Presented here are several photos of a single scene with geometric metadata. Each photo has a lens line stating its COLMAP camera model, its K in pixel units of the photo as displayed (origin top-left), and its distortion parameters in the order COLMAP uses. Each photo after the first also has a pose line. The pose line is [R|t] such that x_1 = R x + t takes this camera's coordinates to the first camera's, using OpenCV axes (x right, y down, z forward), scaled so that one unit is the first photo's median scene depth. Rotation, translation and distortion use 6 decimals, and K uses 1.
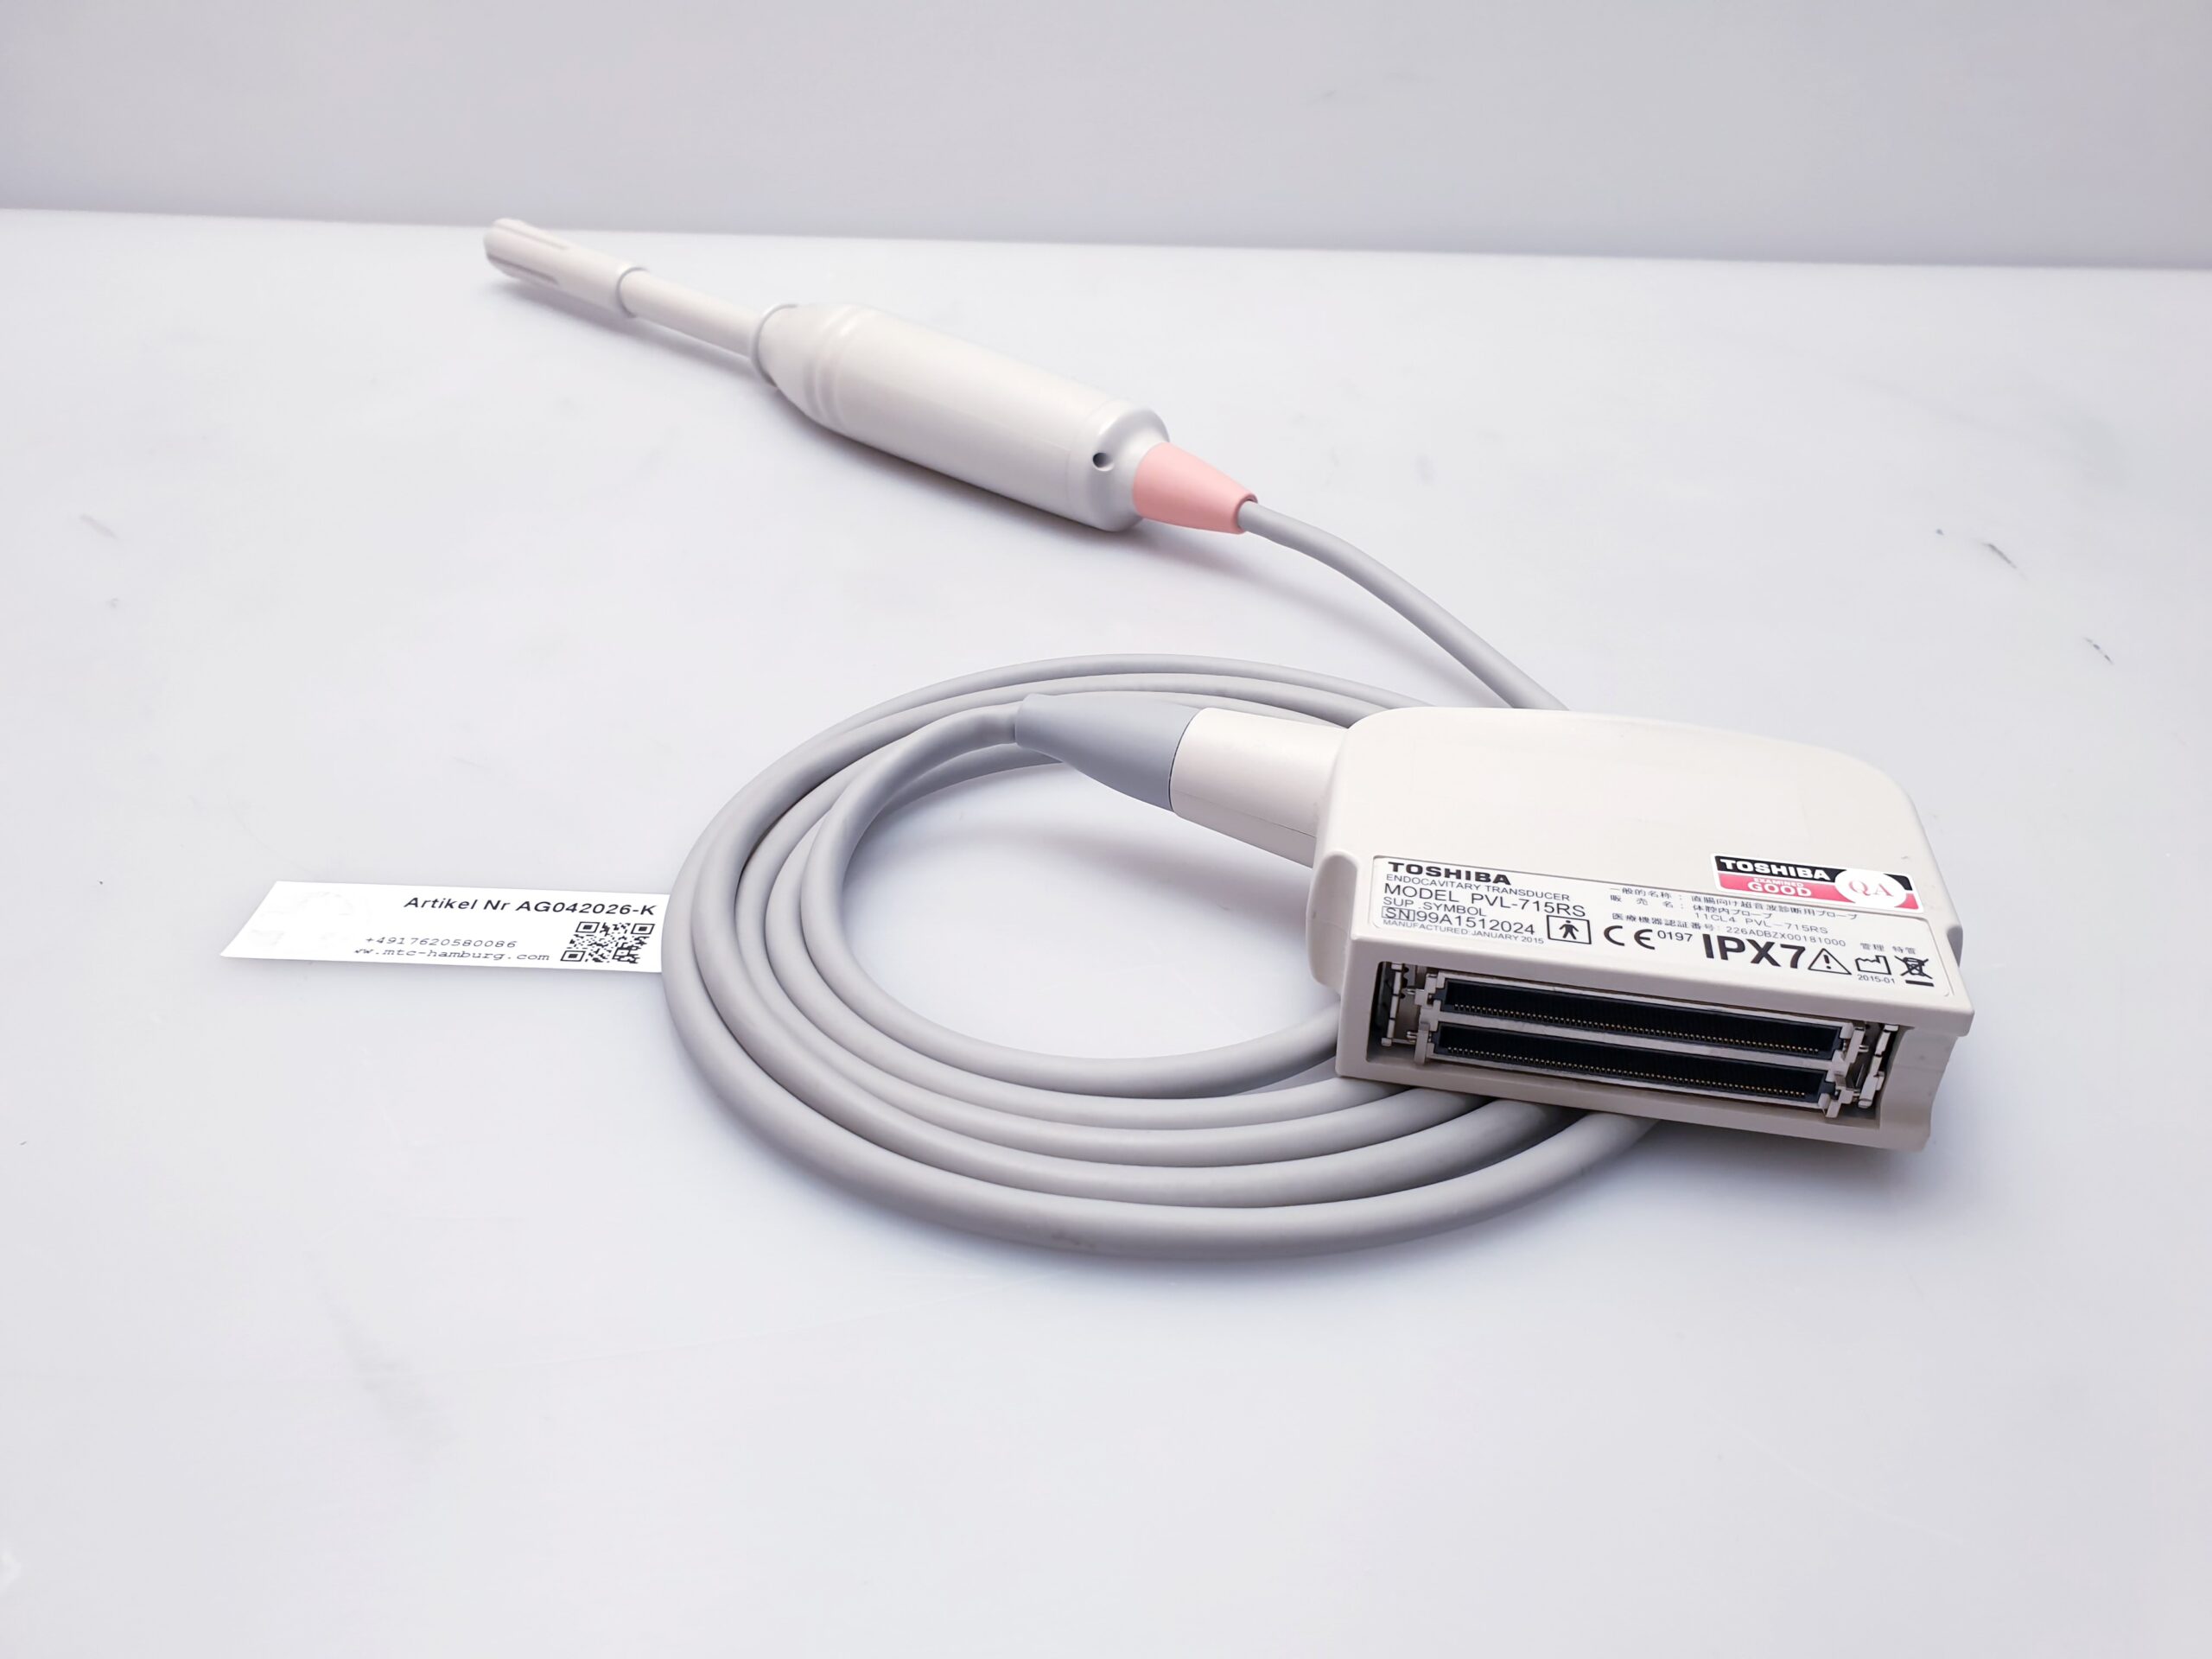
lens RADIAL K [[1858.1, 0, 1101.3], [0, 1858.1, 813.9], [0, 0, 1]] dist [-0.020079, -0.044809]
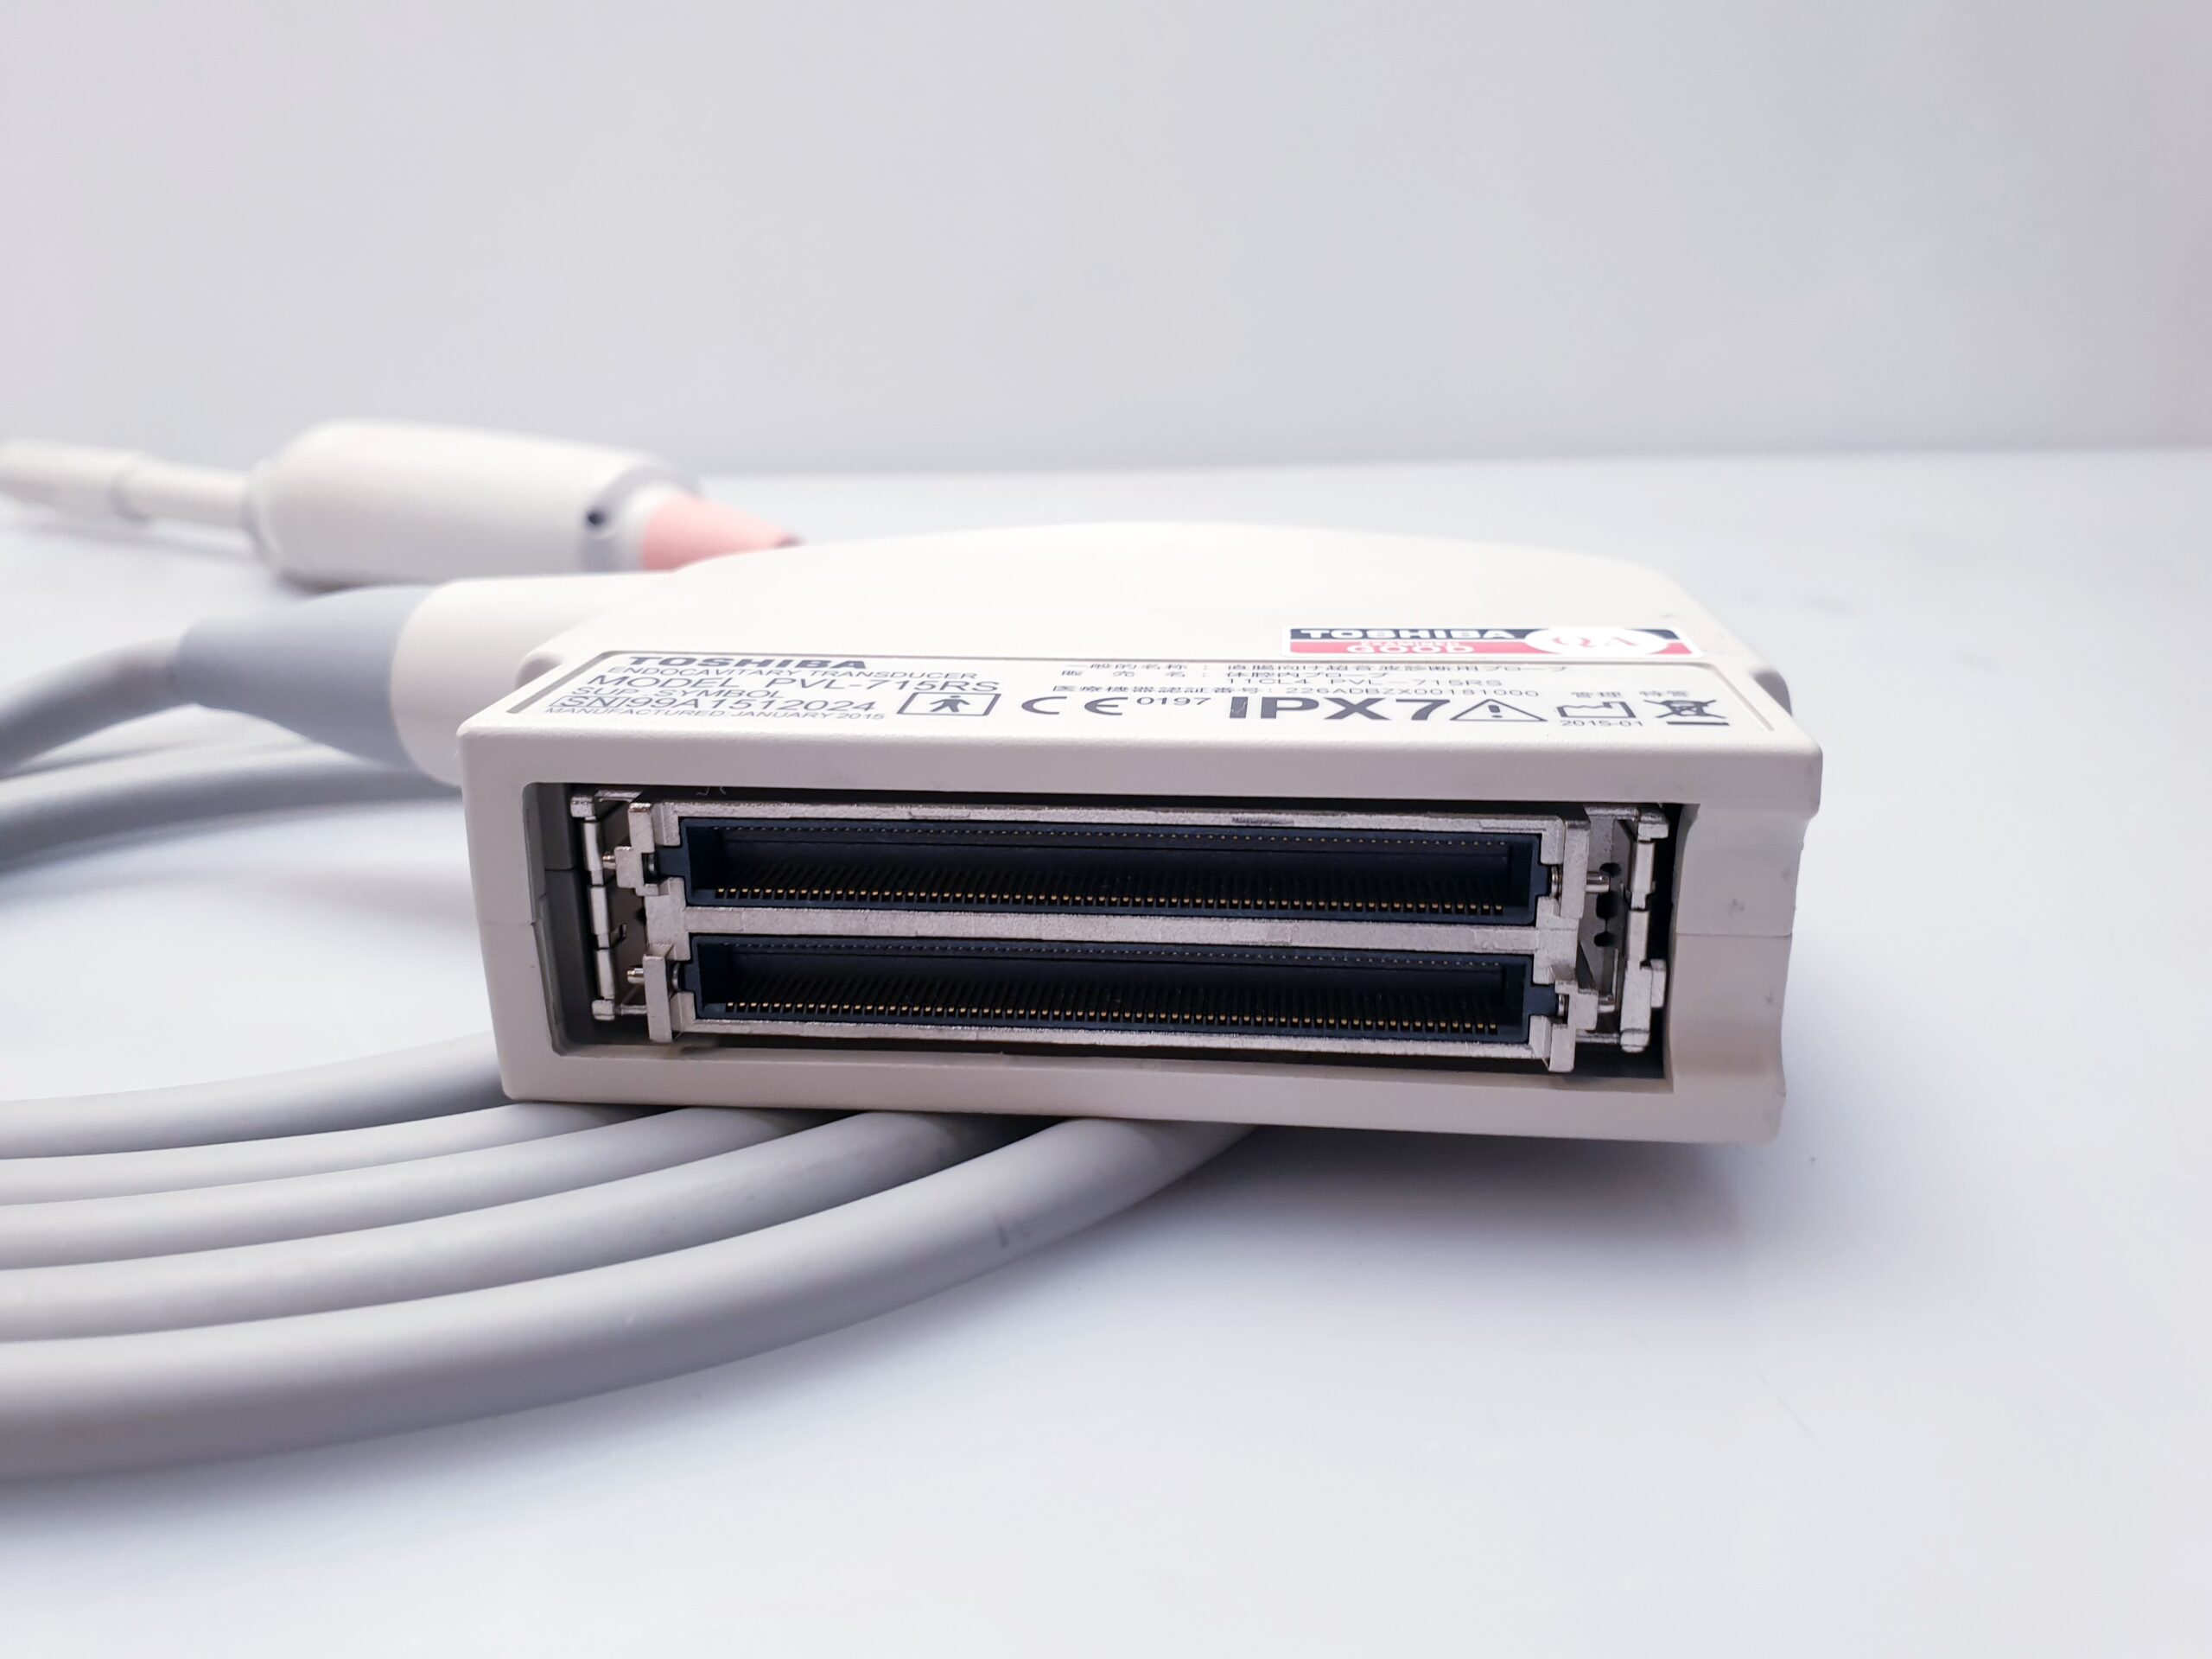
lens RADIAL K [[1858.1, 0, 1072.9], [0, 1858.1, 791.5], [0, 0, 1]] dist [-0.020079, -0.044809]
pose [[0.997110, -0.062727, 0.042864, 0.257625], [0.071778, 0.962684, -0.260937, 0.202841], [-0.024896, 0.263259, 0.964404, 0.544665]]
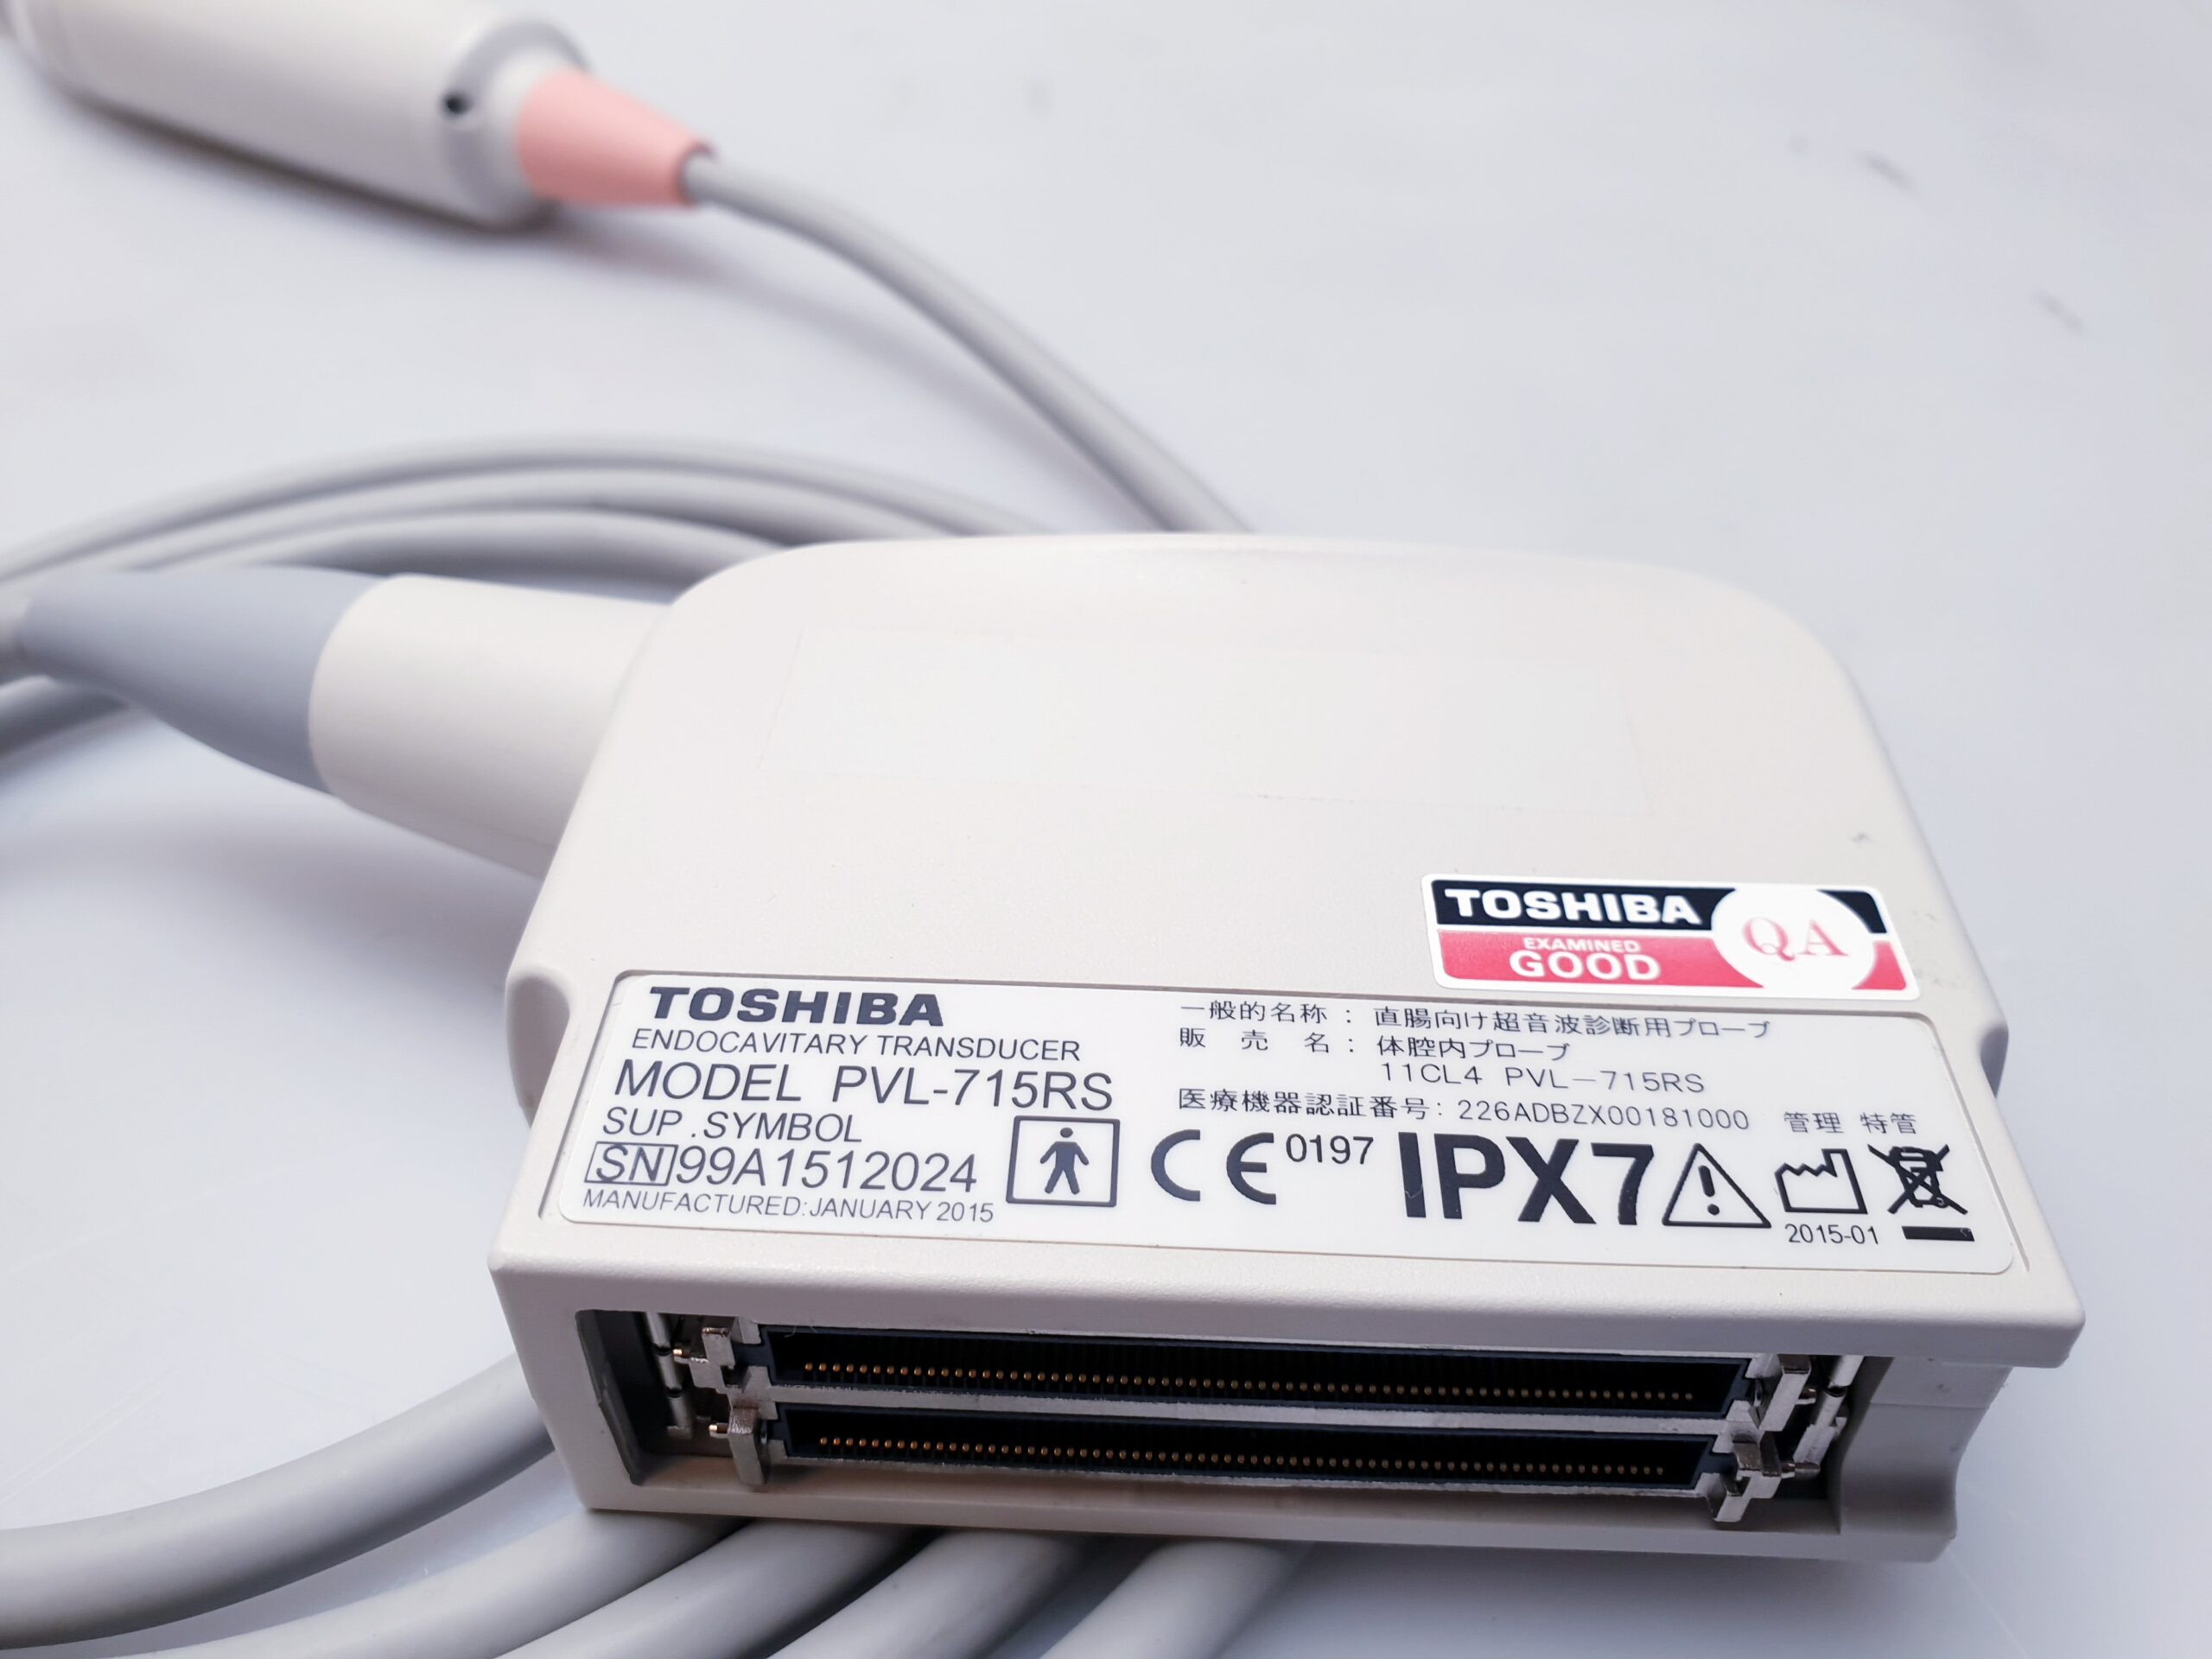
lens RADIAL K [[1858.1, 0, 1120.3], [0, 1858.1, 833.7], [0, 0, 1]] dist [-0.020079, -0.044809]
pose [[0.990518, -0.104769, 0.088870, 0.232095], [0.088814, 0.981844, 0.167611, -0.069231], [-0.104818, -0.158129, 0.981839, 0.613692]]
